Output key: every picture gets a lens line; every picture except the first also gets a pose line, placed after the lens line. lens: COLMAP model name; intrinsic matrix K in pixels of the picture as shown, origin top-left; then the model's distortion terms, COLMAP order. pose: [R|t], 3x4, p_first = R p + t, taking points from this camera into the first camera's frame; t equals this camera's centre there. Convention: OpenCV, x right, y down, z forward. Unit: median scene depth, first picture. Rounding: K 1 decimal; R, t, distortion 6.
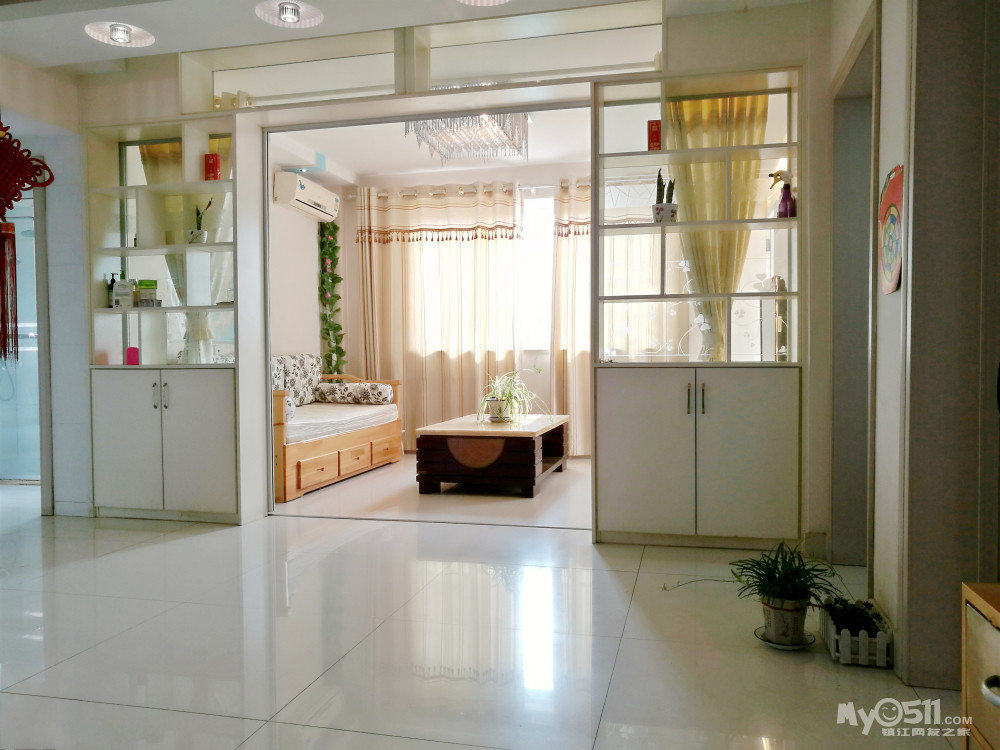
lens RADIAL K [[798.1, 0, 500.1], [0, 798.1, 371.0], [0, 0, 1]] dist [-0.056294, 0.044604]
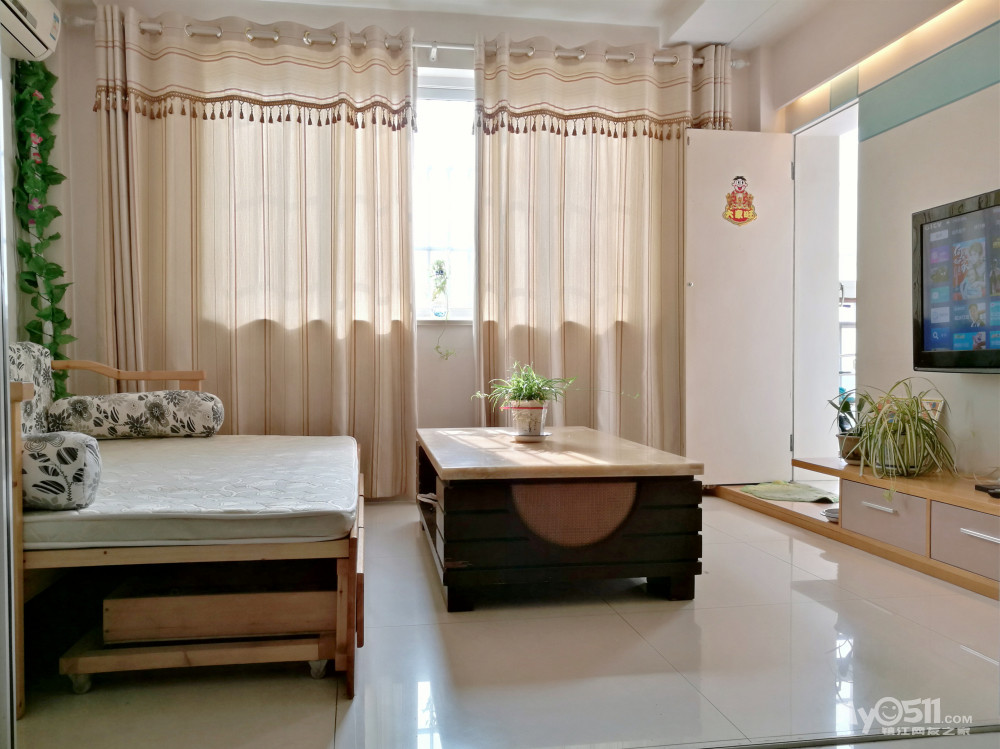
lens RADIAL K [[798.1, 0, 502.1], [0, 798.1, 381.3], [0, 0, 1]] dist [-0.056294, 0.044604]
pose [[0.912172, -0.005813, 0.409766, -0.150707], [0.010132, 0.999914, -0.008369, 0.023822], [-0.409682, 0.011786, 0.912152, 0.425074]]
